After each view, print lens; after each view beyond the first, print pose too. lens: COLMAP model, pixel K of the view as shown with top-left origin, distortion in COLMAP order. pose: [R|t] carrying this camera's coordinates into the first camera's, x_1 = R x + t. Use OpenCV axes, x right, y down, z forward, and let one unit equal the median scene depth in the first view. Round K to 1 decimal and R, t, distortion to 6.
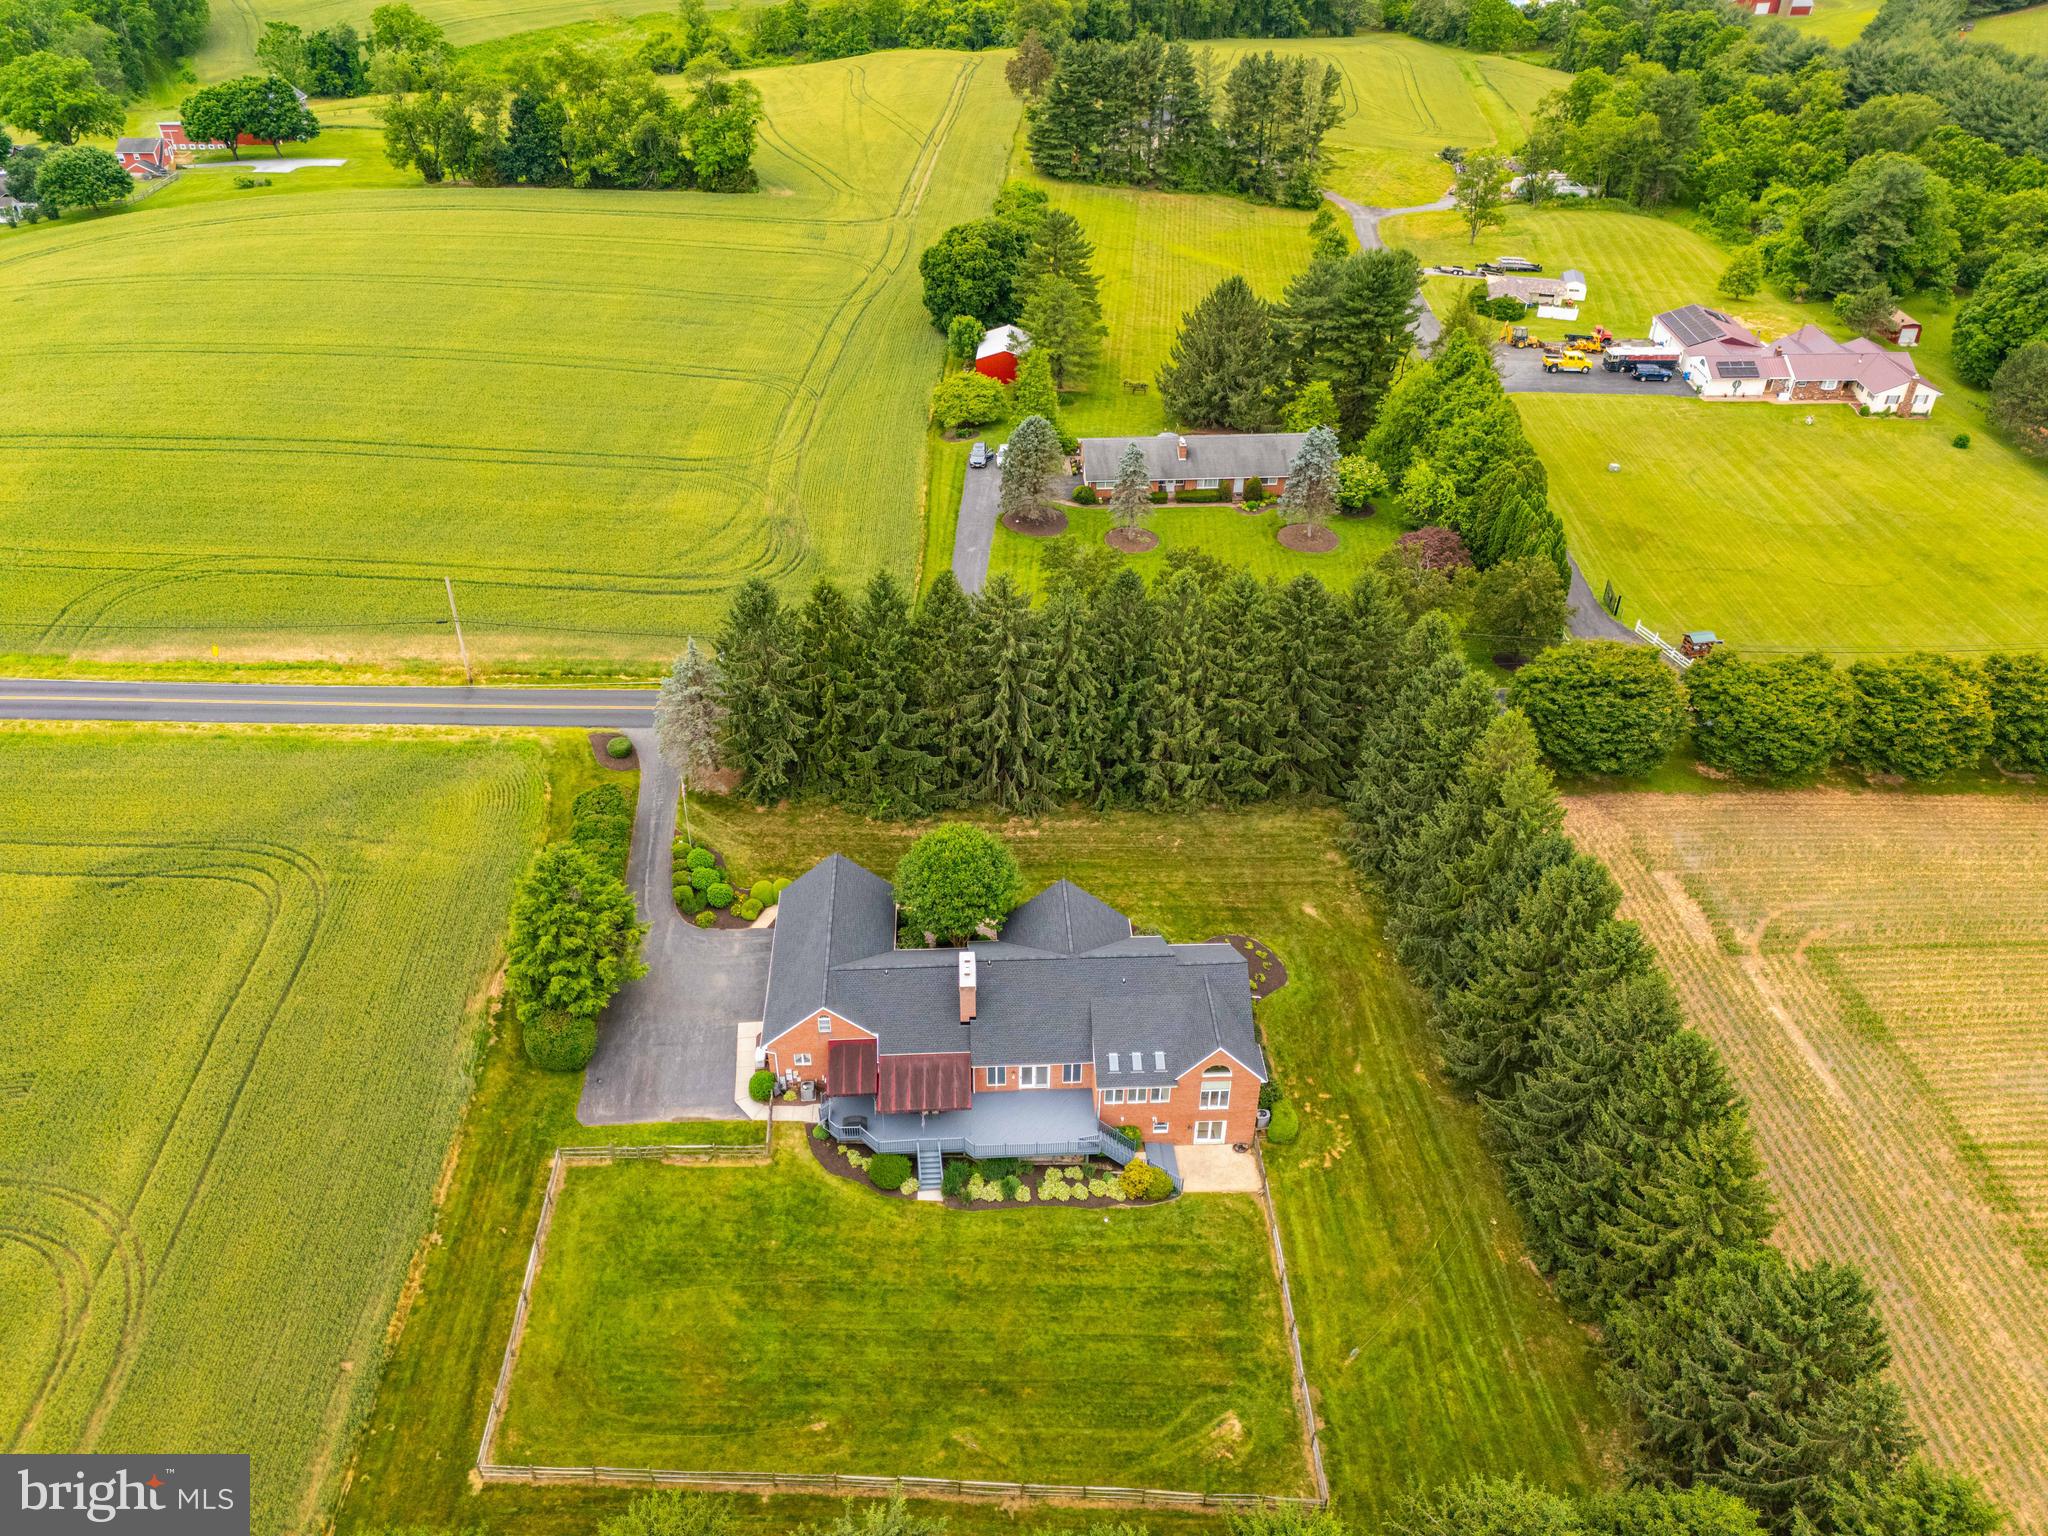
lens RADIAL K [[1557.5, 0, 1021.0], [0, 1557.5, 737.0], [0, 0, 1]] dist [0.088358, -0.089263]
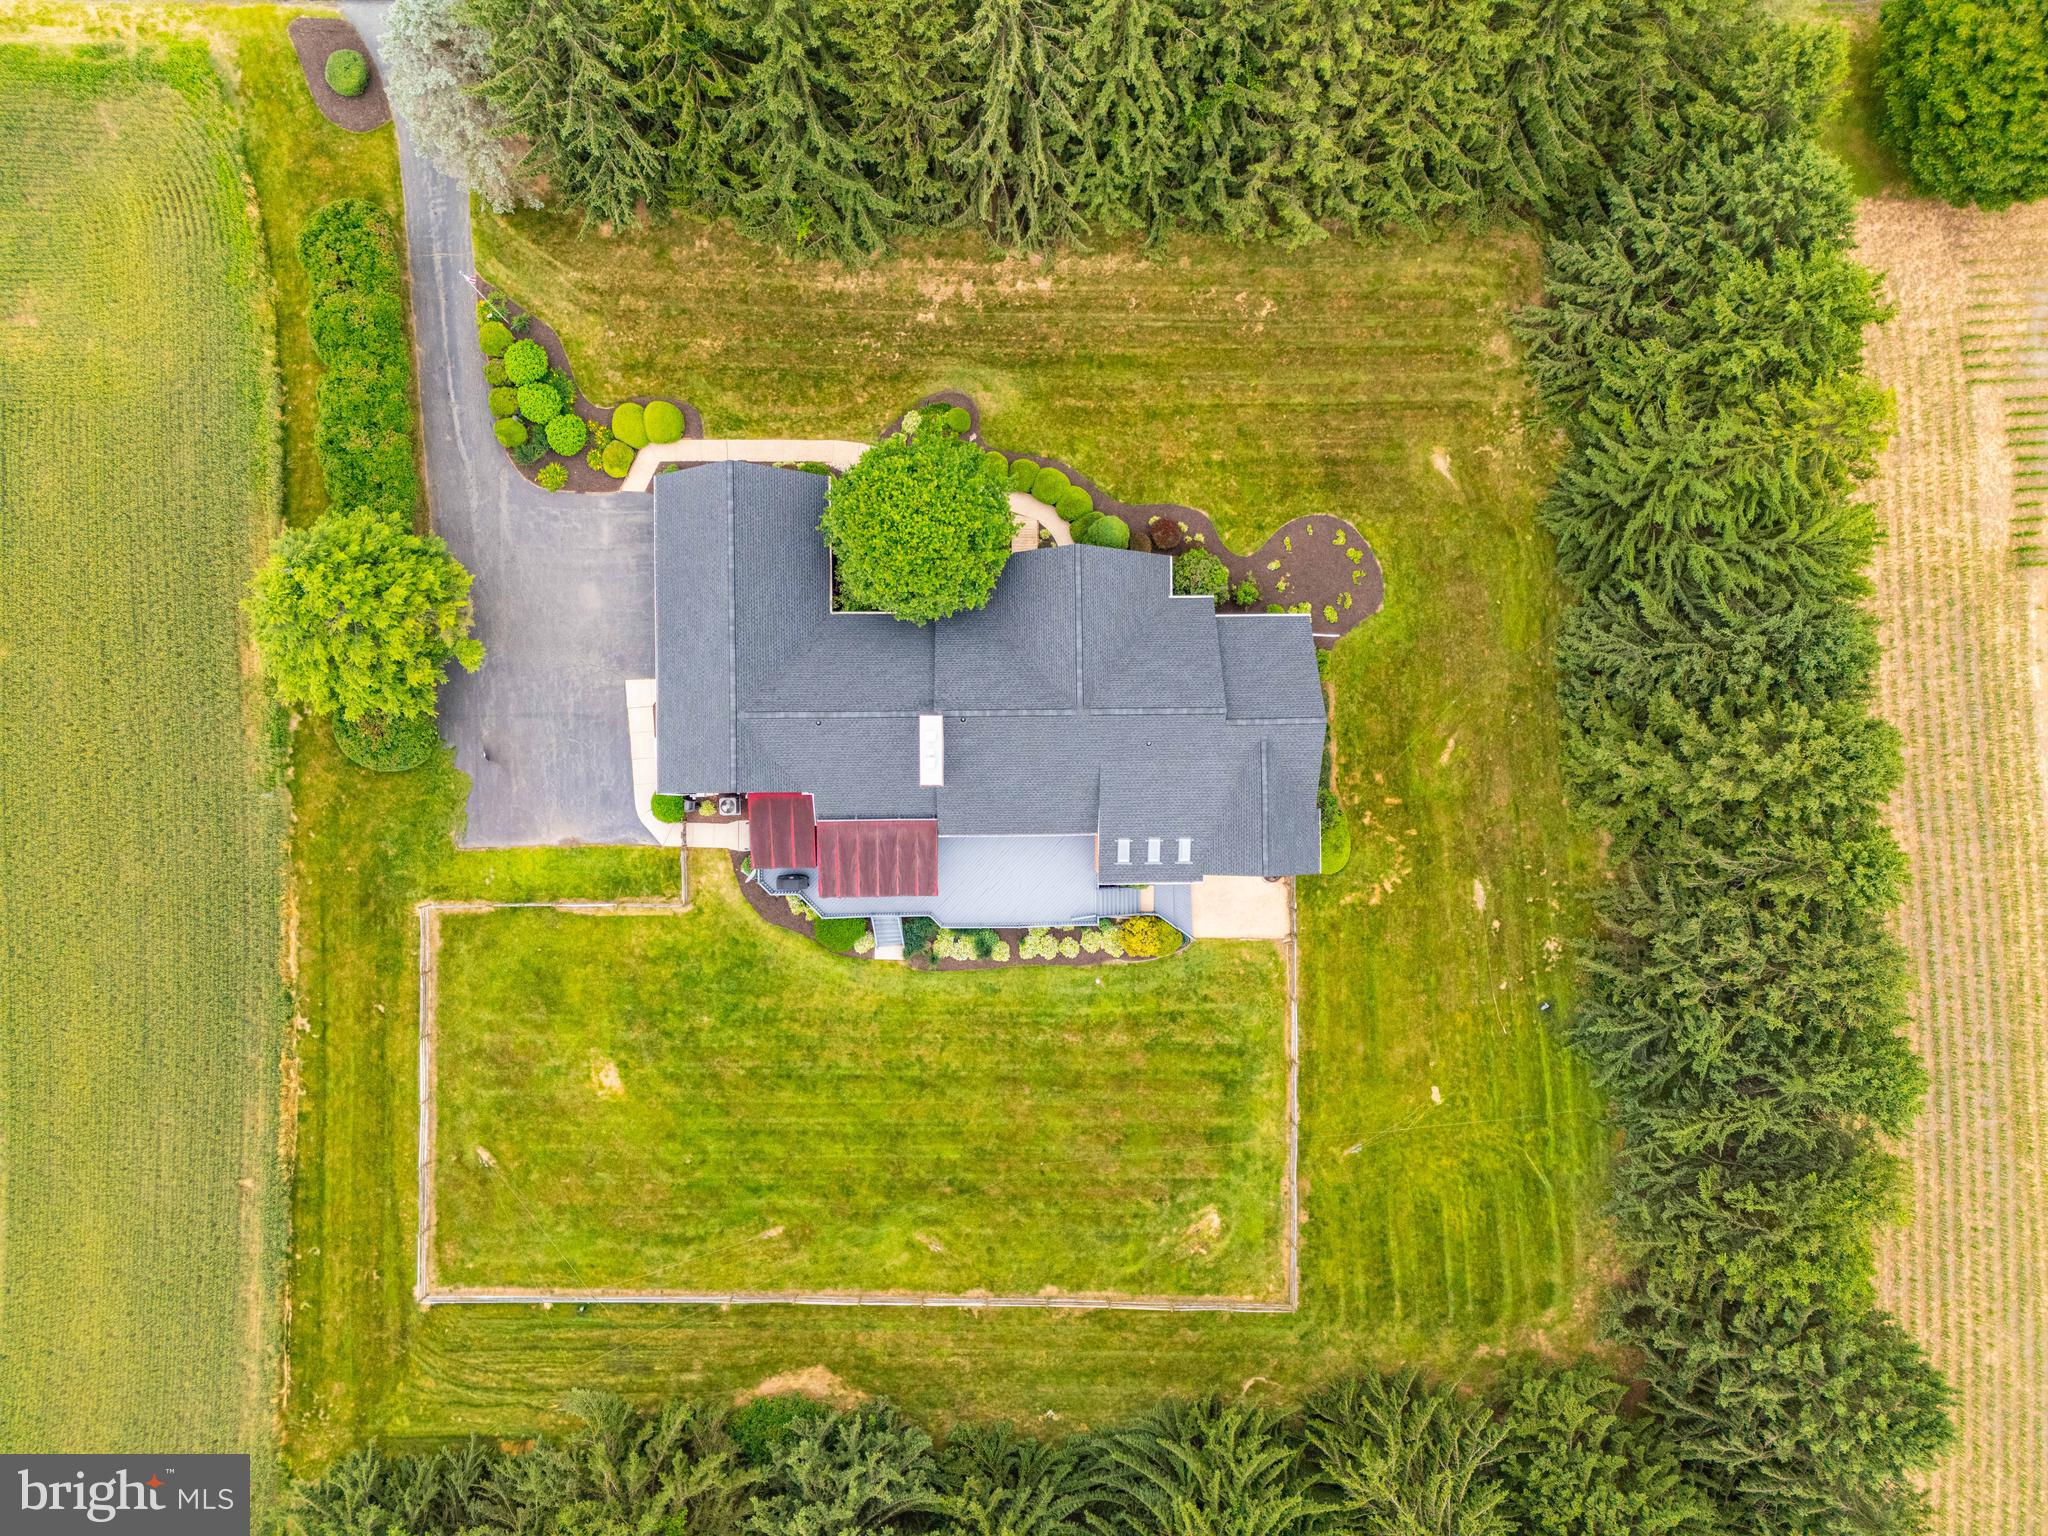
lens RADIAL K [[1521.3, 0, 1022.0], [0, 1521.3, 763.8], [0, 0, 1]] dist [0.093775, -0.087963]
pose [[0.999259, 0.037552, 0.008427, 0.001878], [-0.029060, 0.592655, 0.804932, -0.410061], [0.025232, -0.804581, 0.593307, 0.586068]]
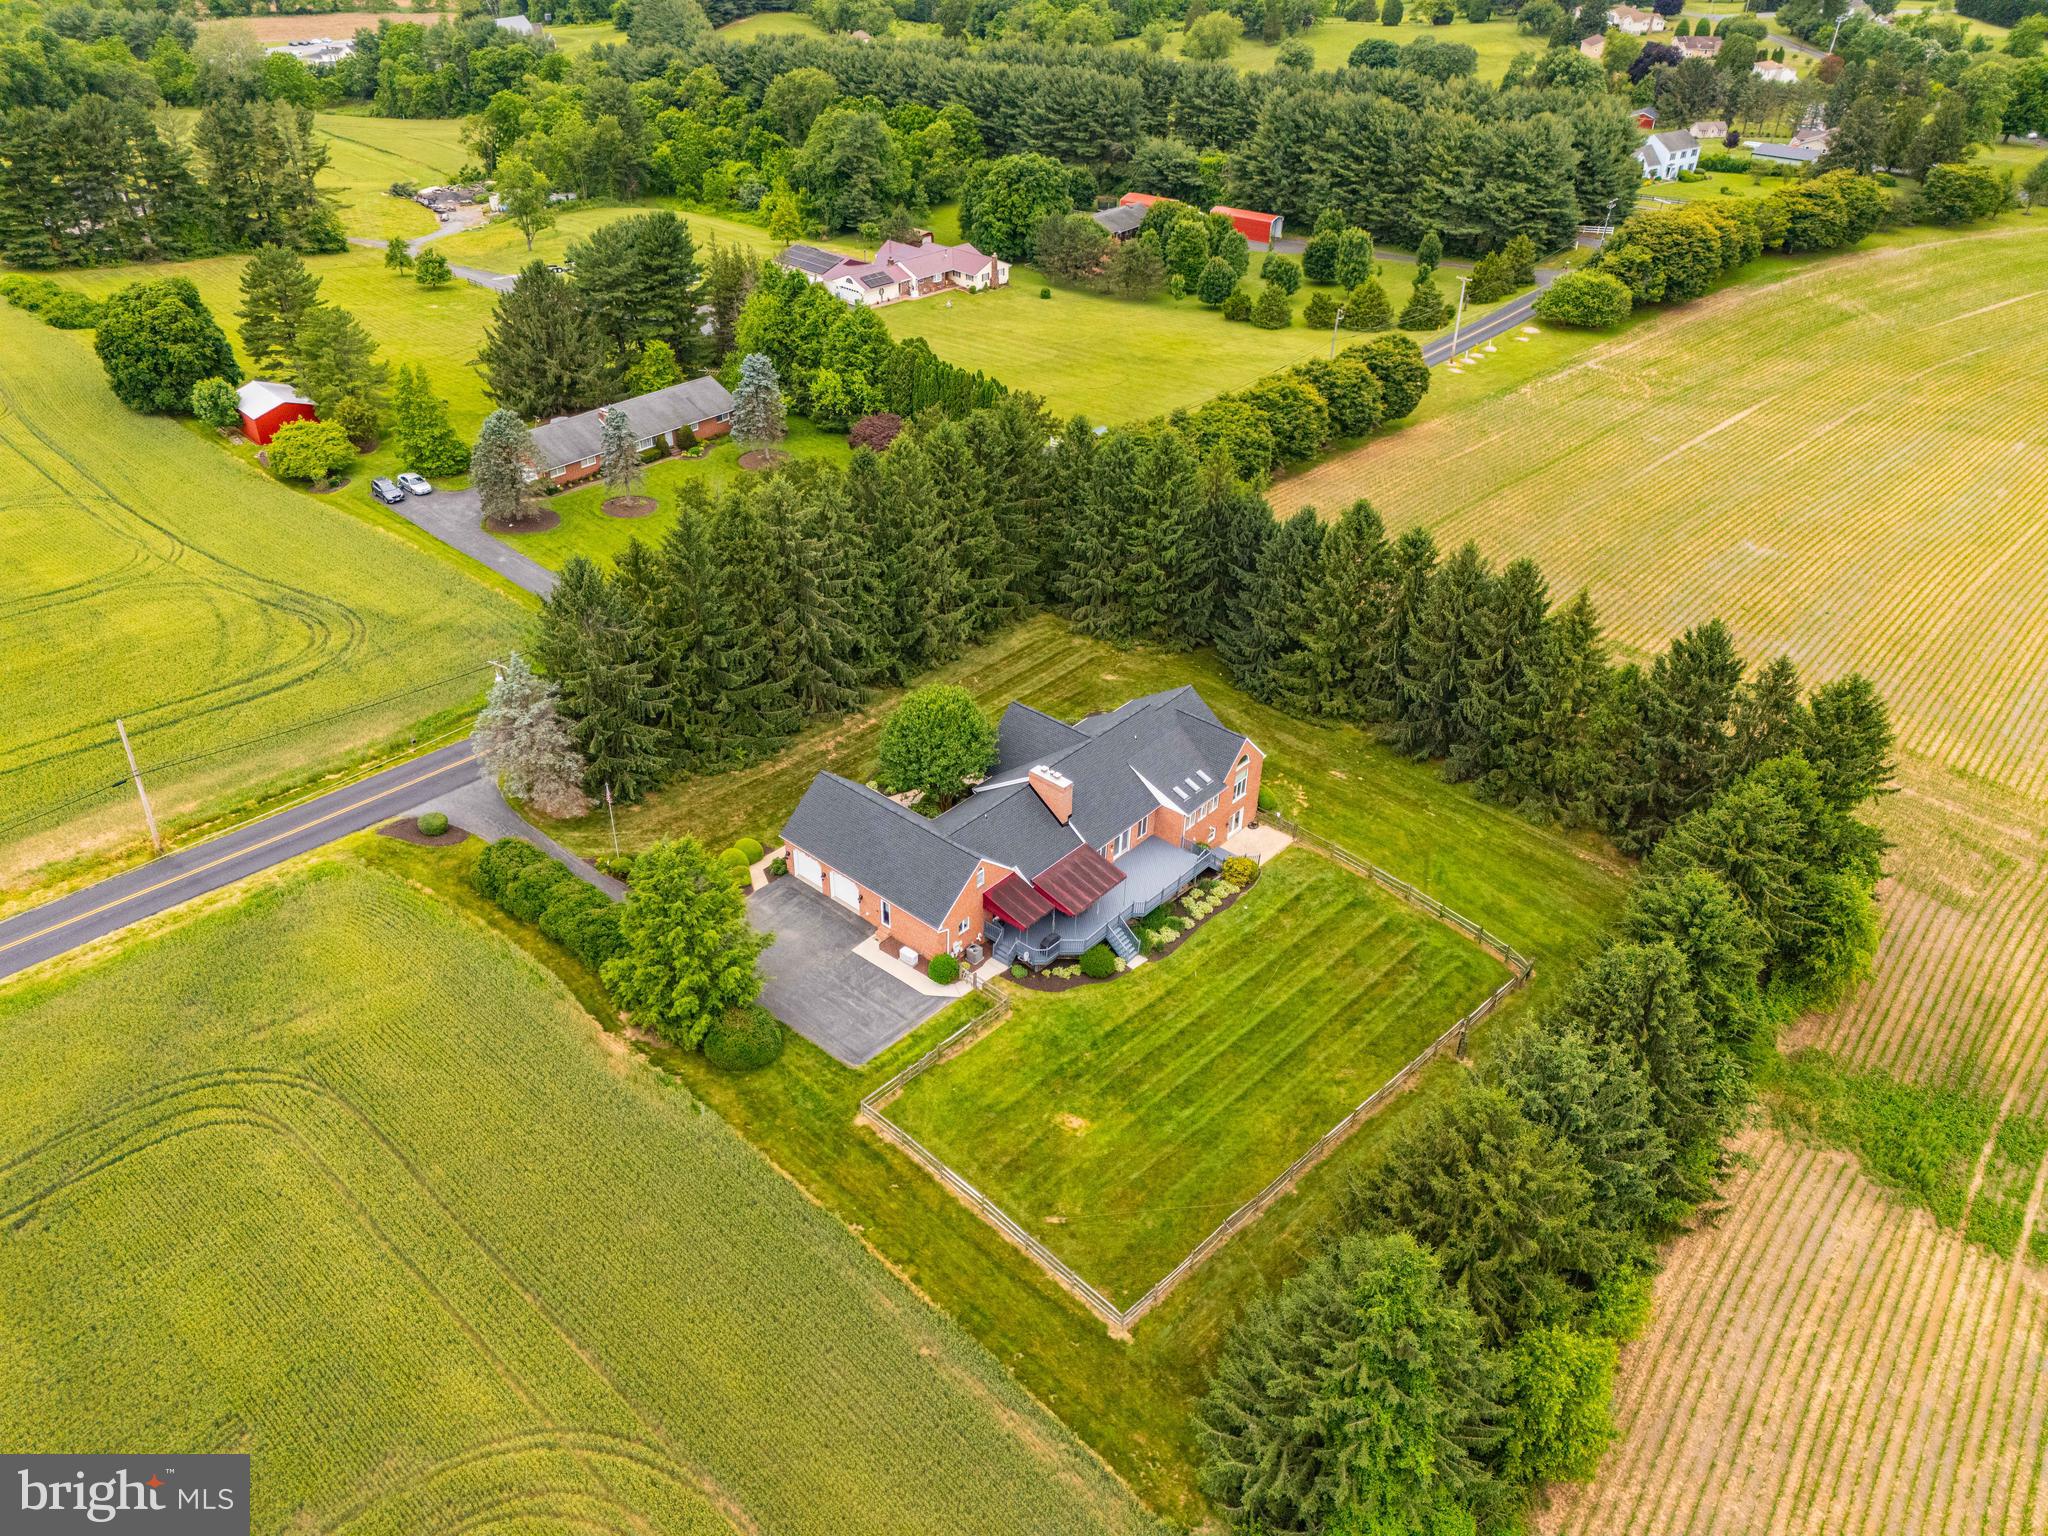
lens RADIAL K [[1489.5, 0, 1013.5], [0, 1489.5, 758.6], [0, 0, 1]] dist [0.087713, -0.081409]
pose [[0.694189, -0.389358, 0.605394, -0.676070], [0.401532, 0.907515, 0.123241, -0.000224], [-0.597389, 0.157532, 0.786327, 0.202335]]
